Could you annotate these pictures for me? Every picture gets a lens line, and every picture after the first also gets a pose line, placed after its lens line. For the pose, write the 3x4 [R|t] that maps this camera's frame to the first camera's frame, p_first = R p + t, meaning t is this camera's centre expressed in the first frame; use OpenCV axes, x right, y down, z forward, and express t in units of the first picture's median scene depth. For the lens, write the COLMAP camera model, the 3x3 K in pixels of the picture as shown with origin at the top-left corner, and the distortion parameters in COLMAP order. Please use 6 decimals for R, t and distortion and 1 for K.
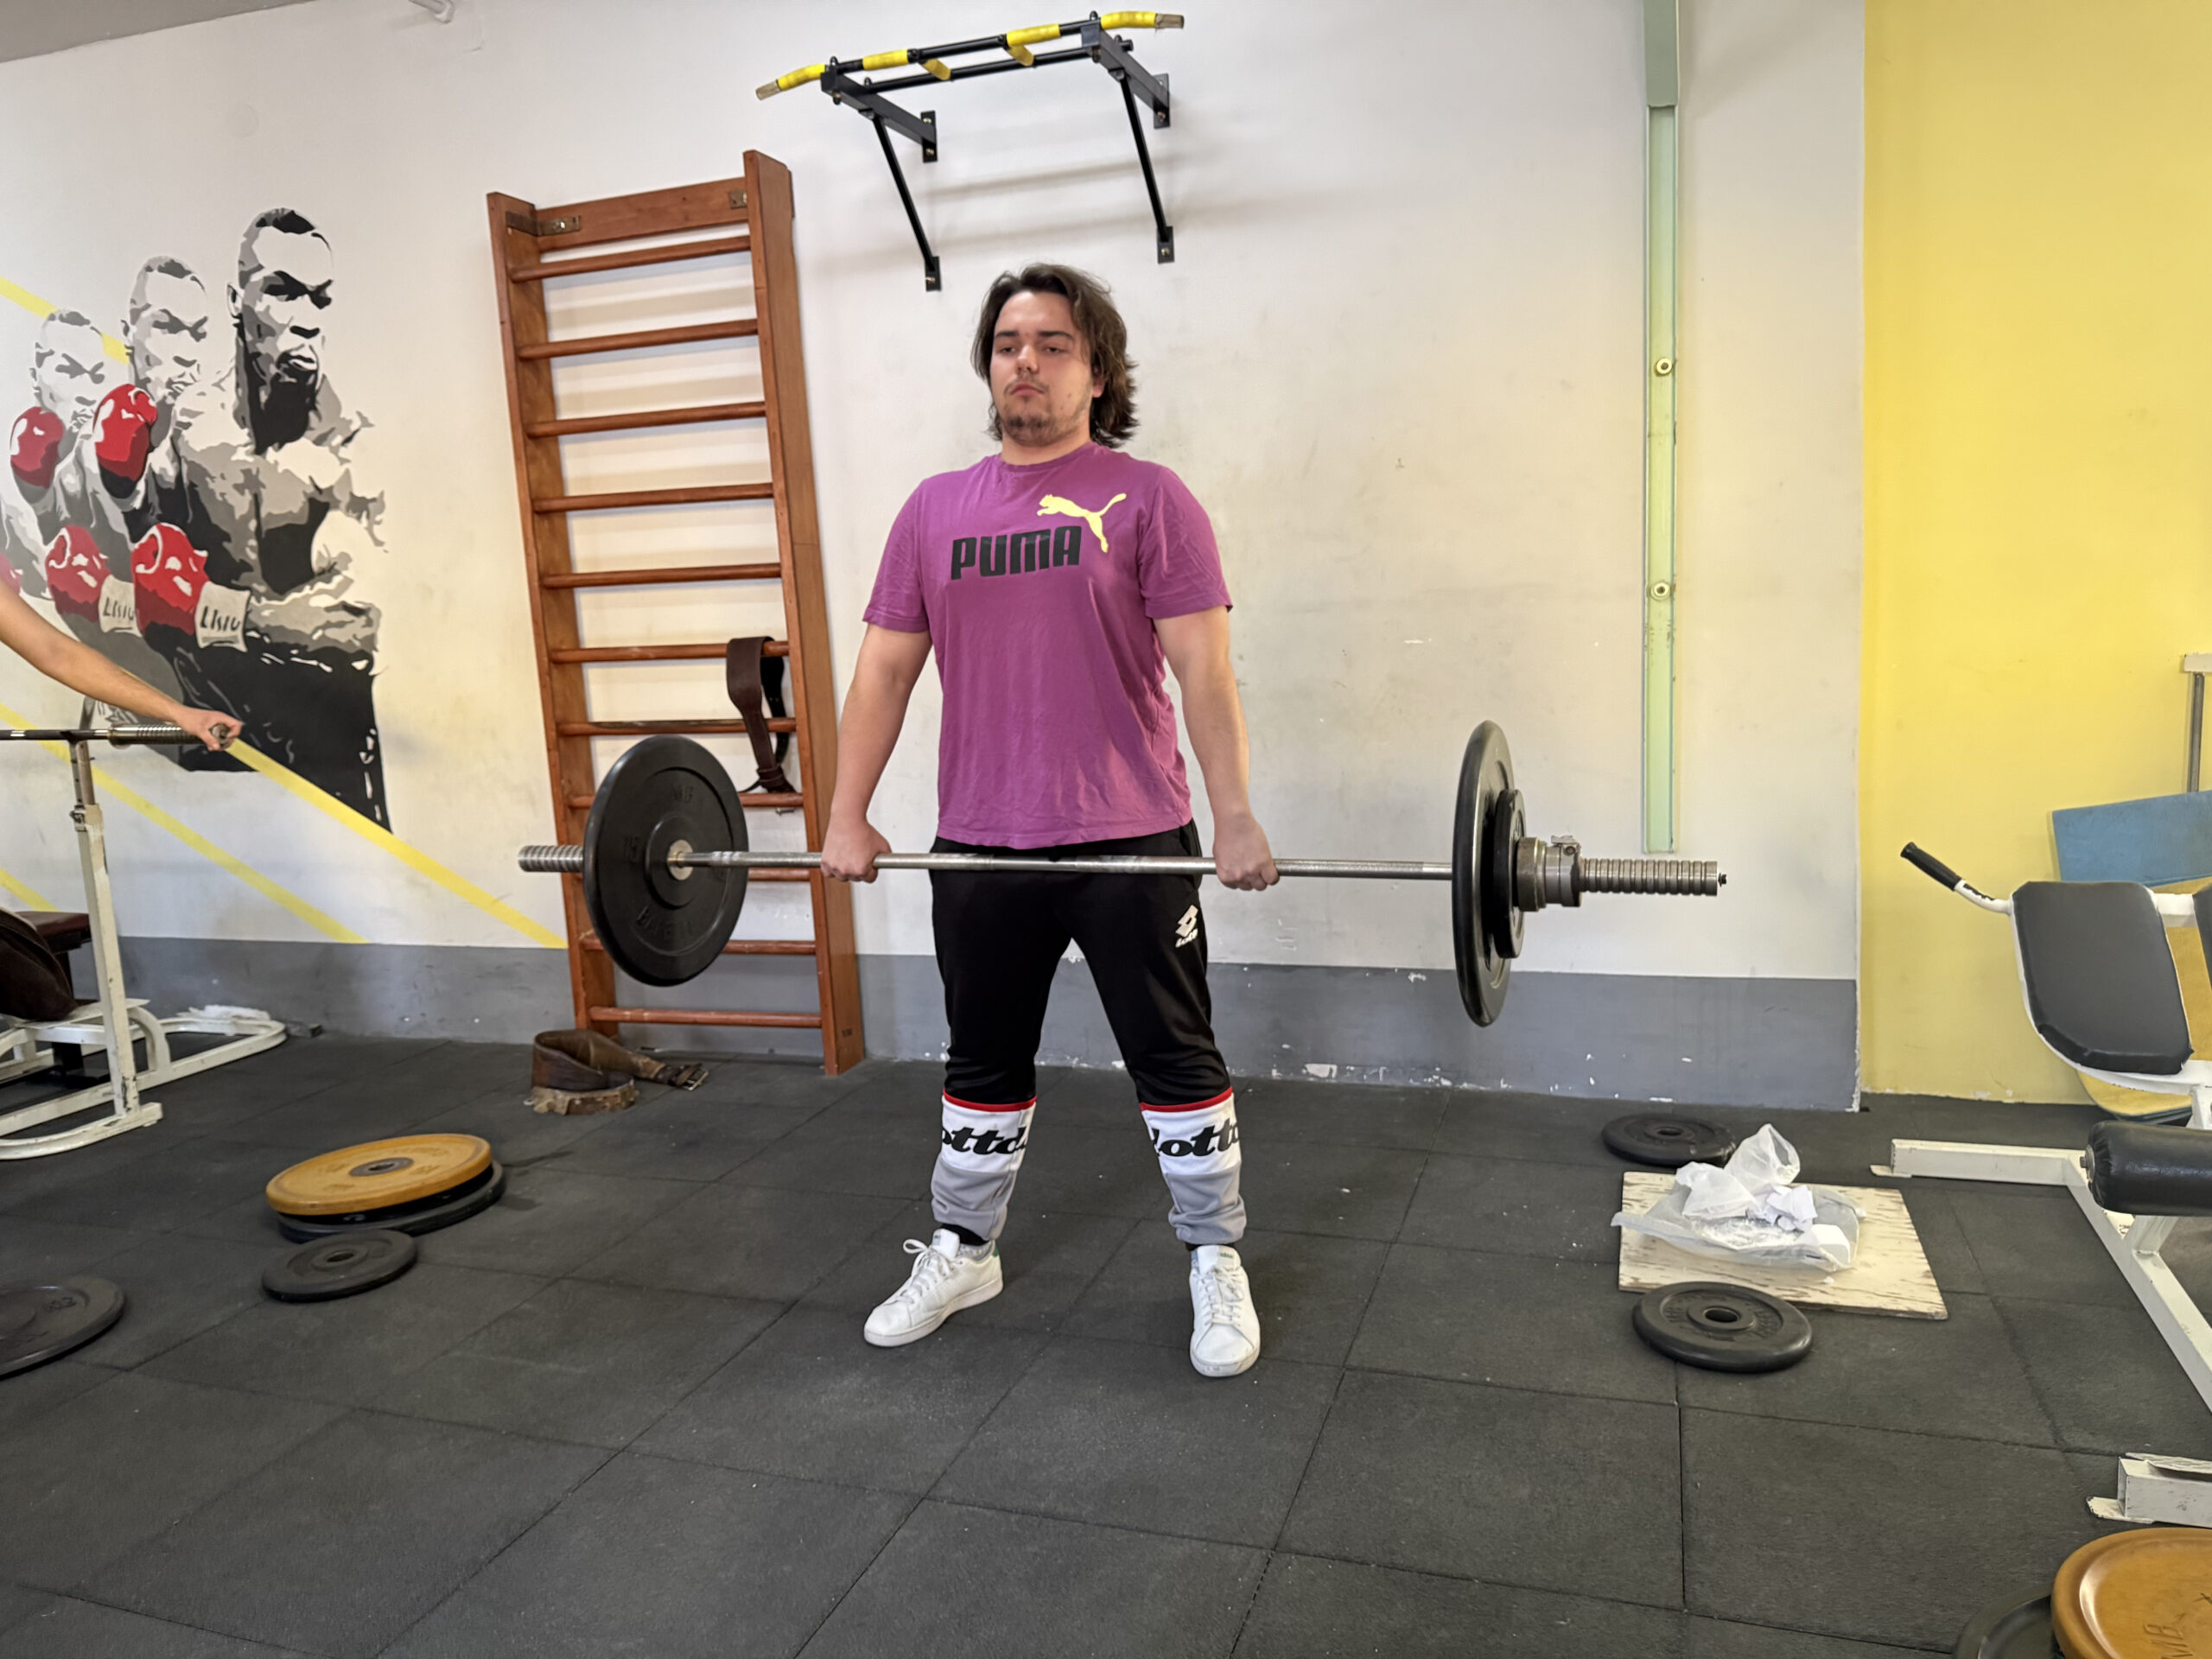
lens RADIAL K [[1568.1, 0, 1117.7], [0, 1568.1, 826.0], [0, 0, 1]] dist [0.006537, -0.017909]
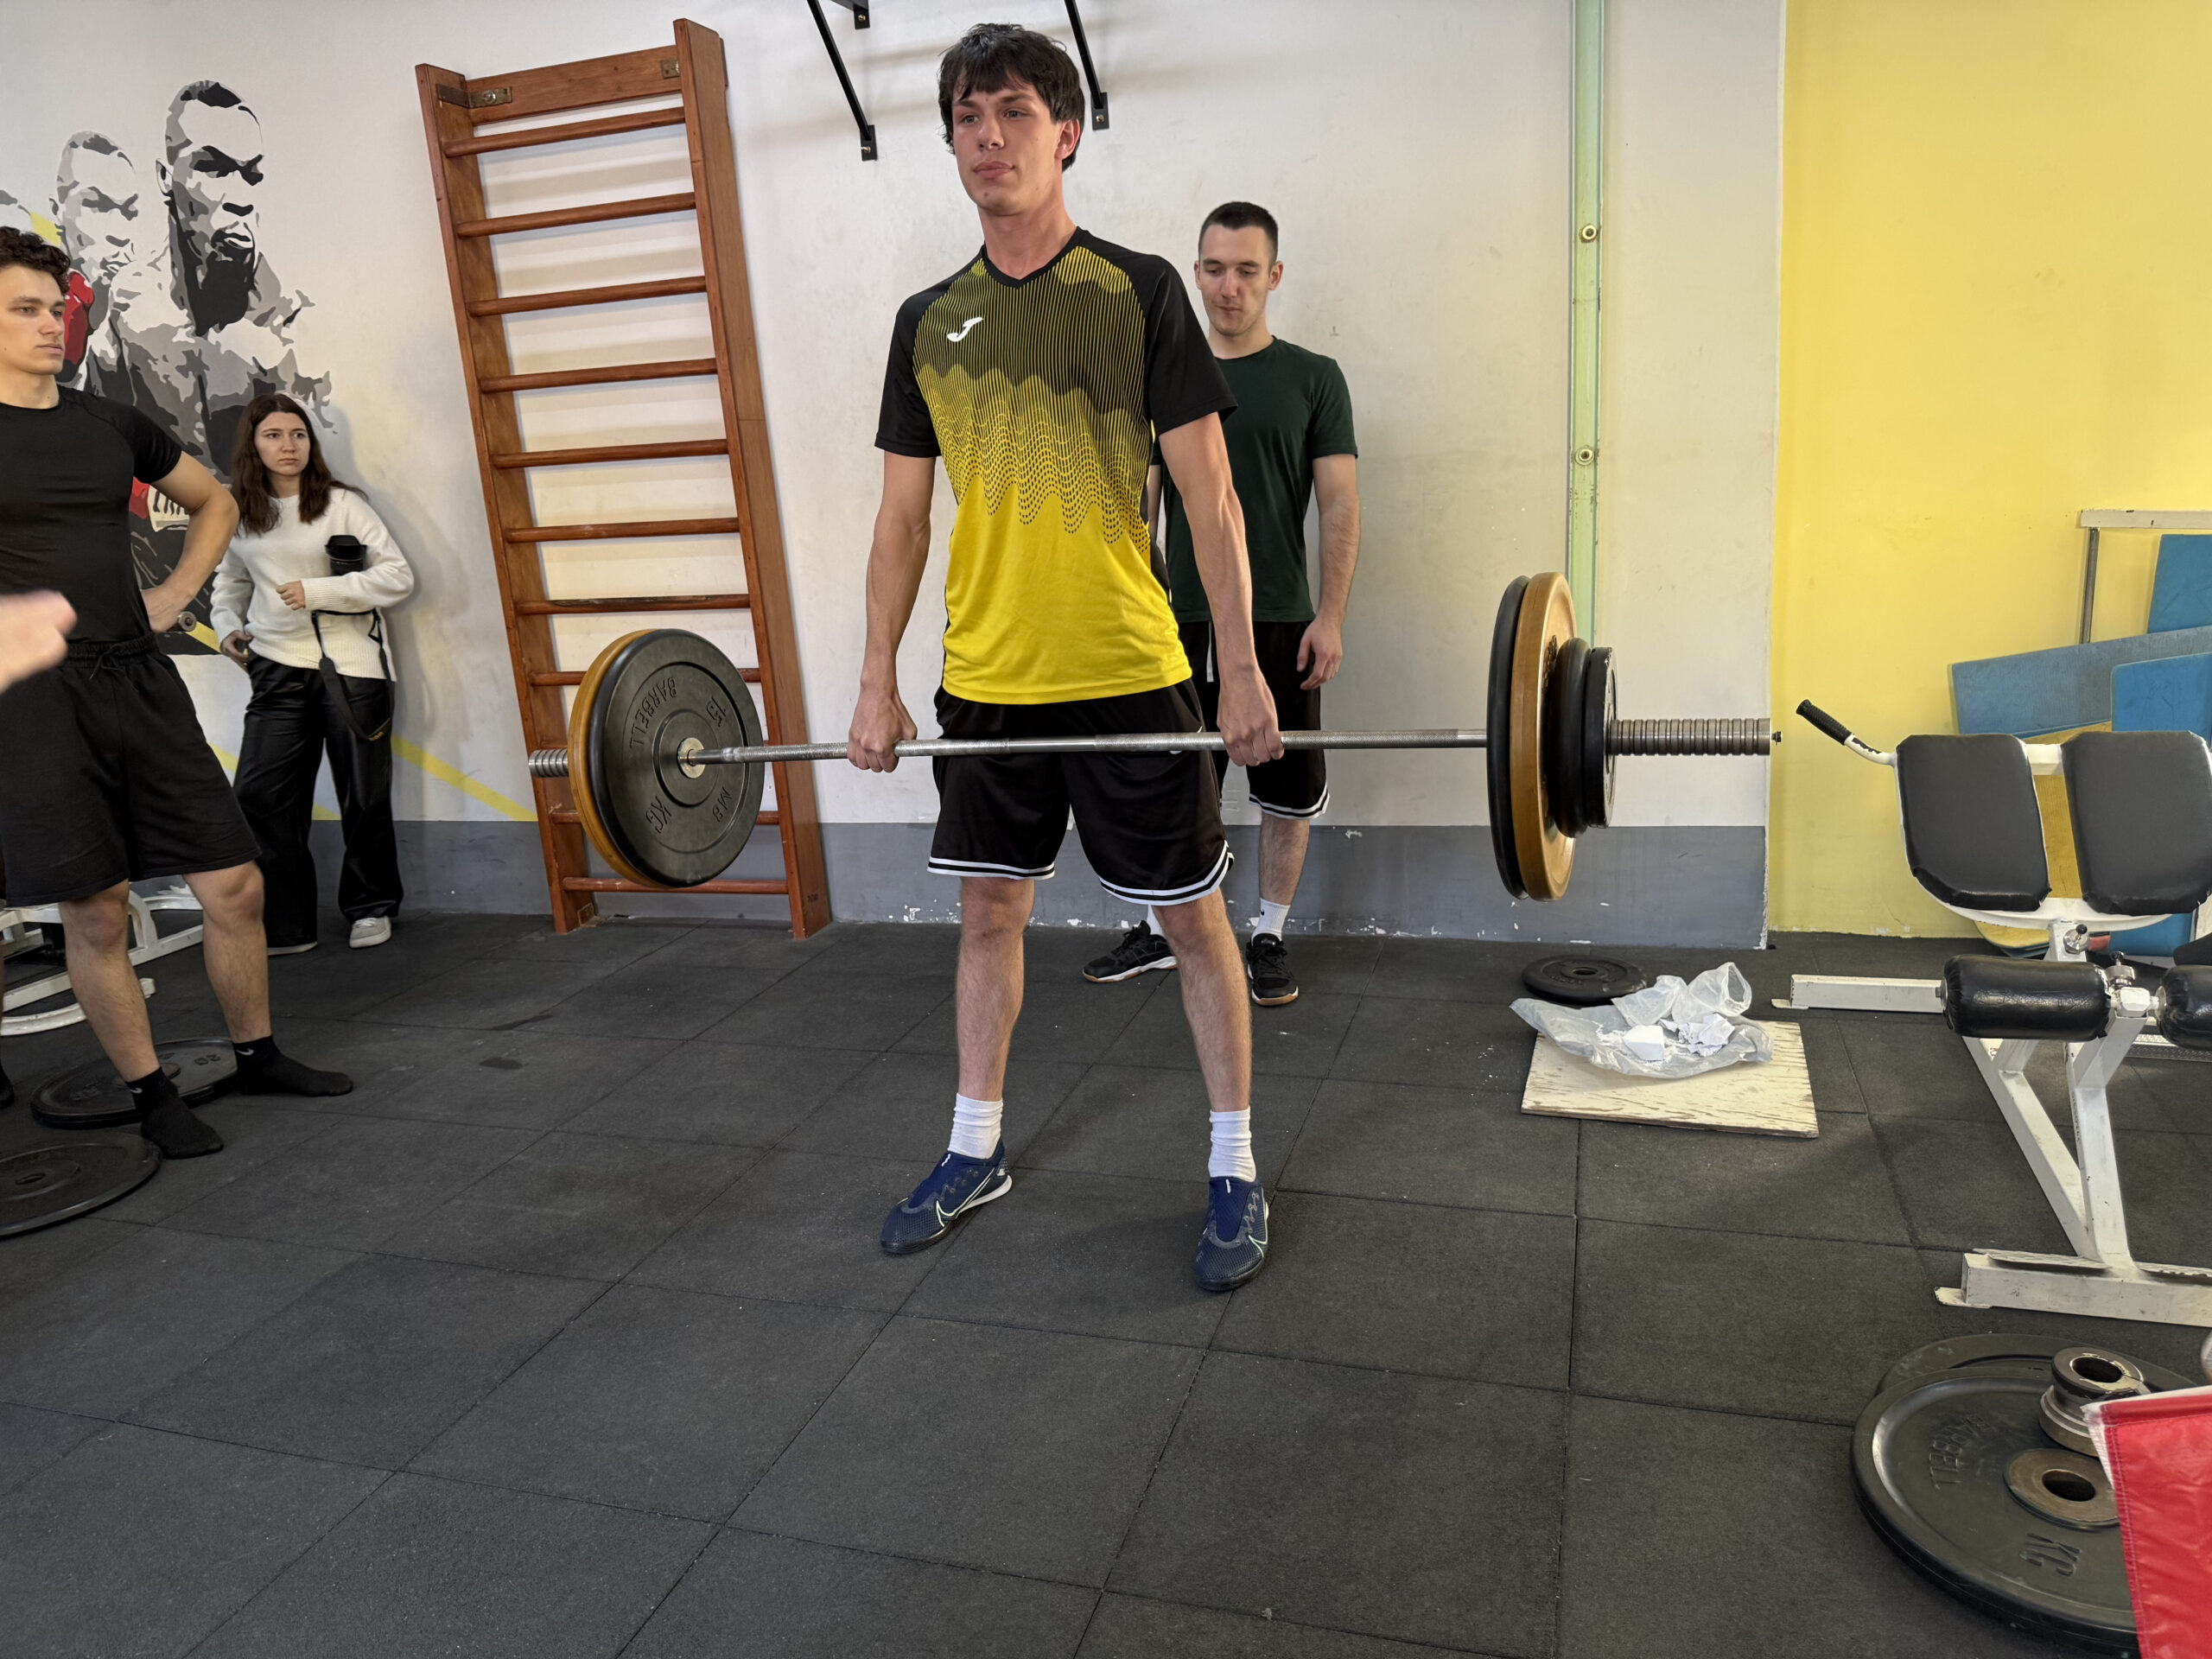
lens RADIAL K [[1568.1, 0, 1113.6], [0, 1568.1, 829.3], [0, 0, 1]] dist [0.006537, -0.017909]
pose [[0.999598, -0.021769, 0.018172, 0.009767], [0.019941, 0.995243, 0.095362, -0.008350], [-0.020161, -0.094962, 0.995277, -0.038369]]
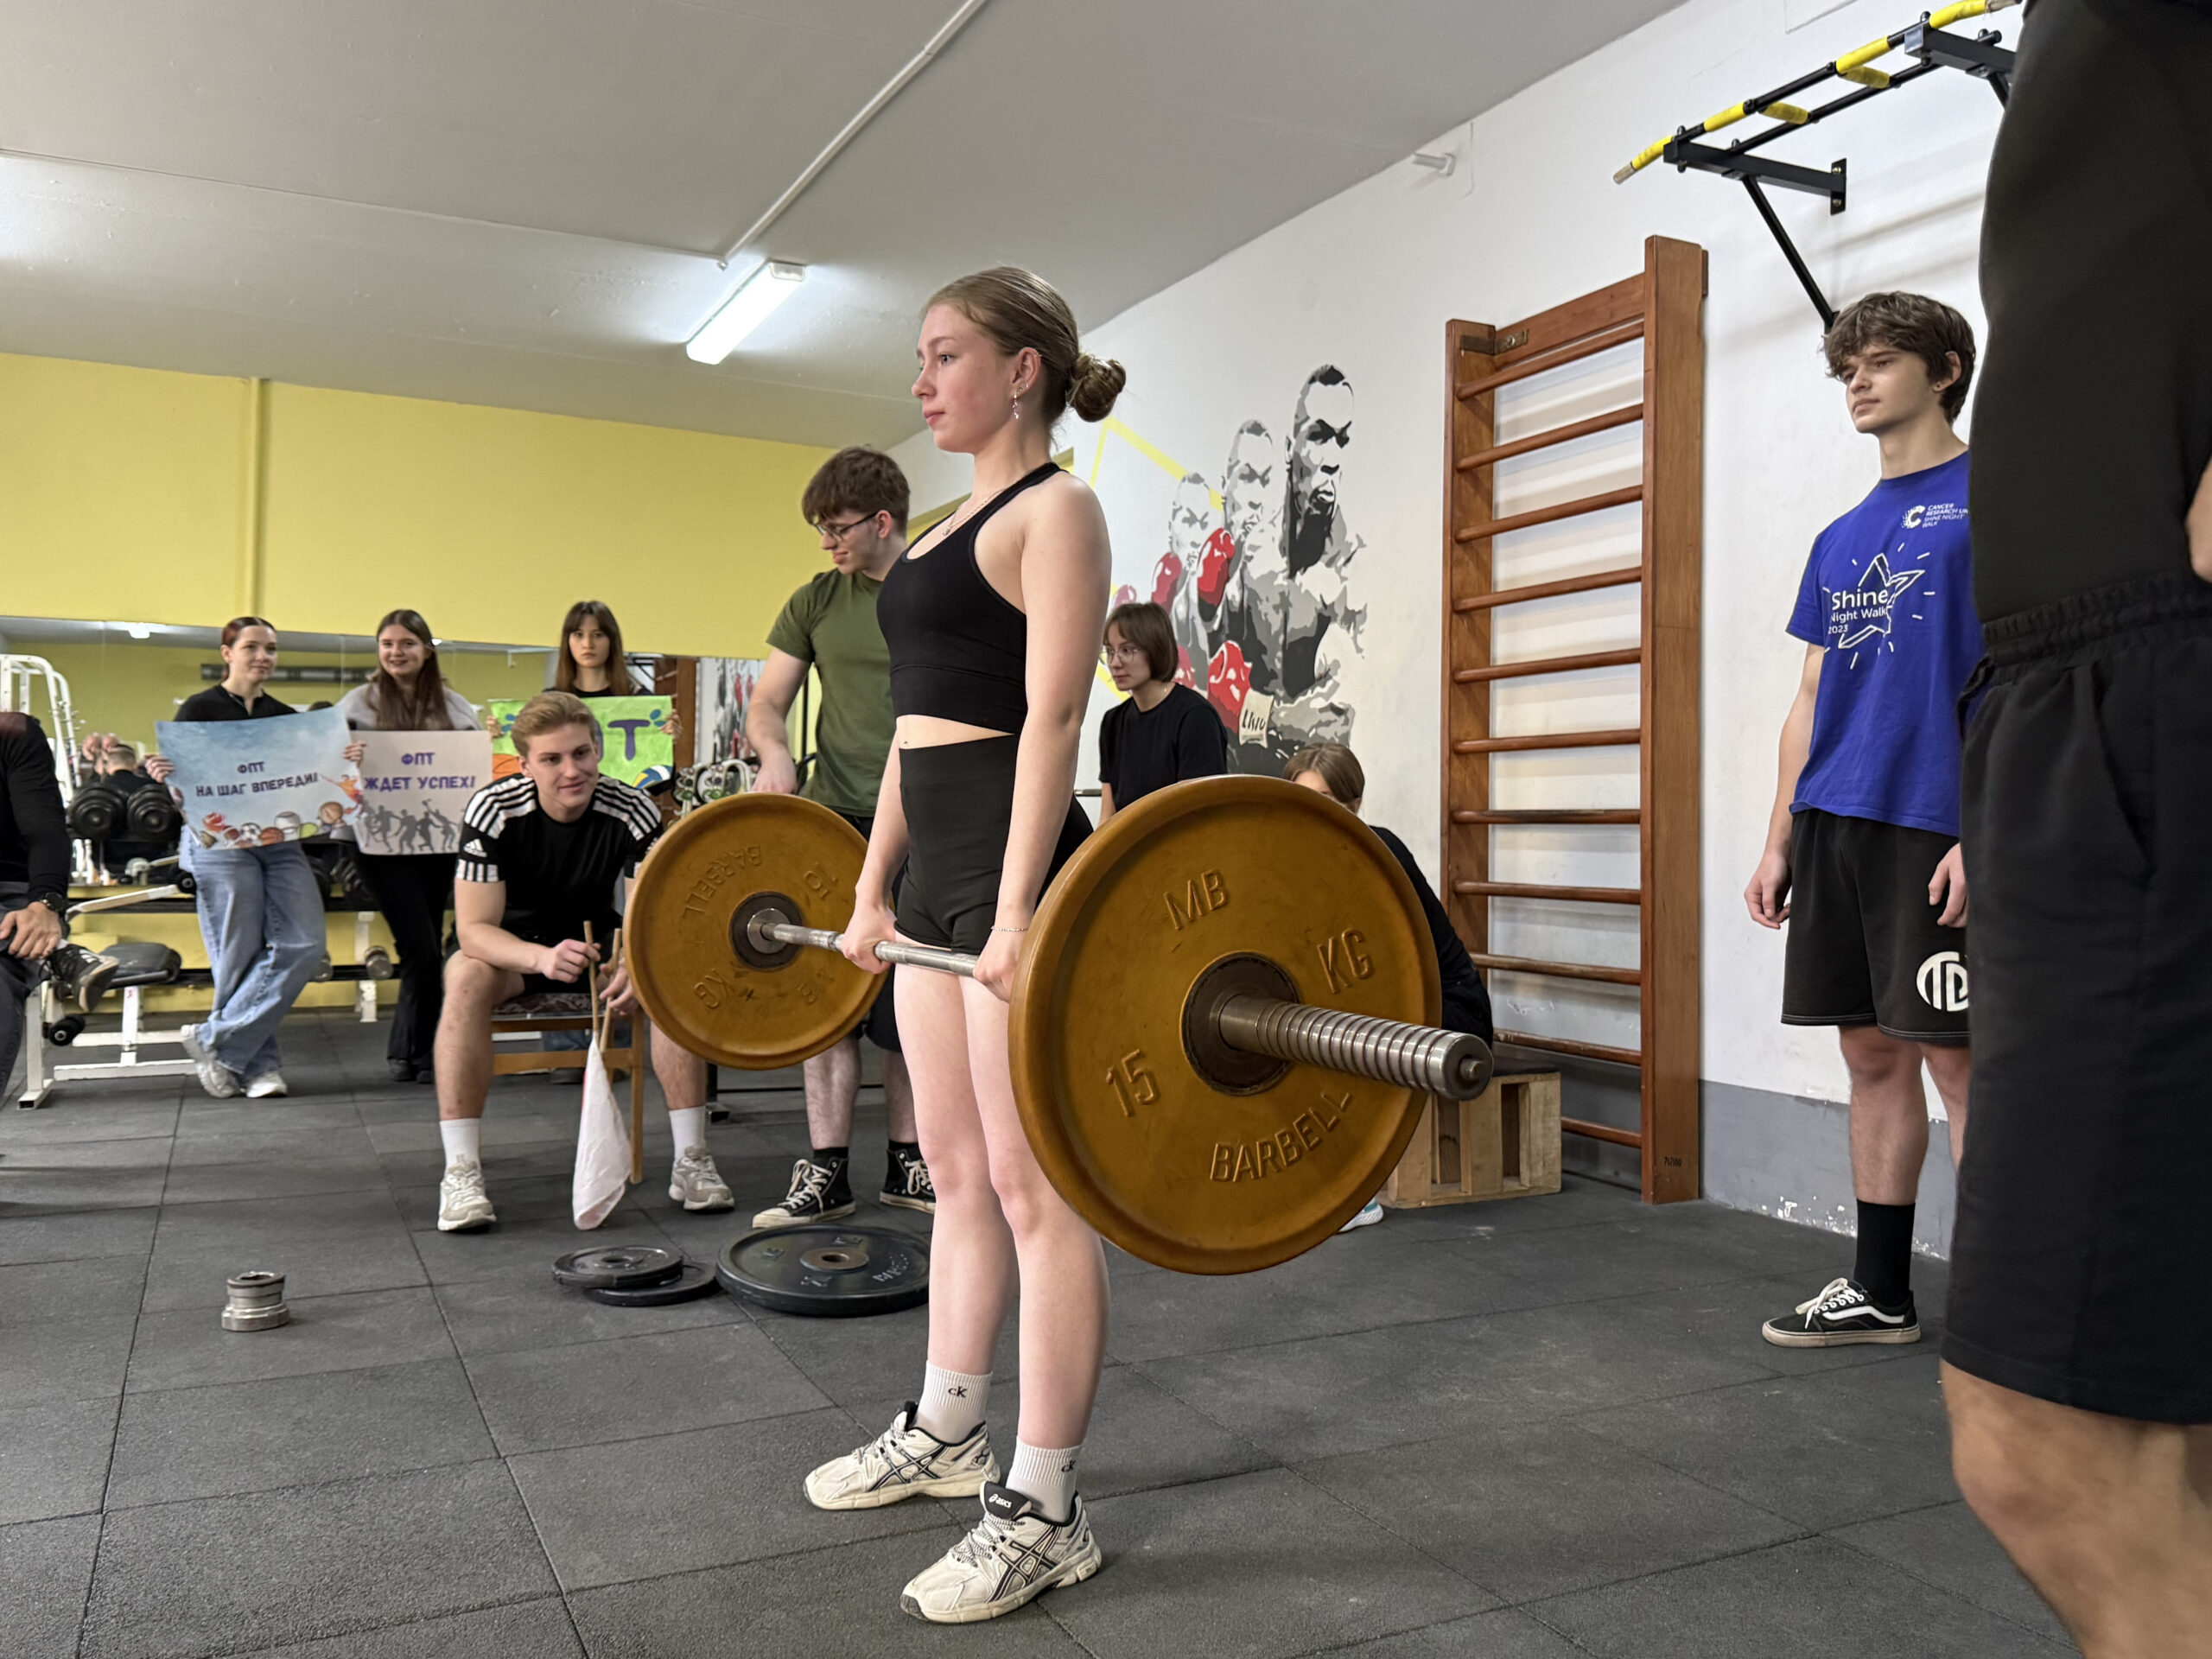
lens RADIAL K [[1744.0, 0, 1098.3], [0, 1744.0, 843.6], [0, 0, 1]] dist [0.071173, -0.127145]
pose [[0.700294, 0.058013, -0.711494, 0.308914], [-0.144162, 0.987650, -0.061363, 0.061279], [0.699146, 0.145543, 0.700008, 0.030792]]
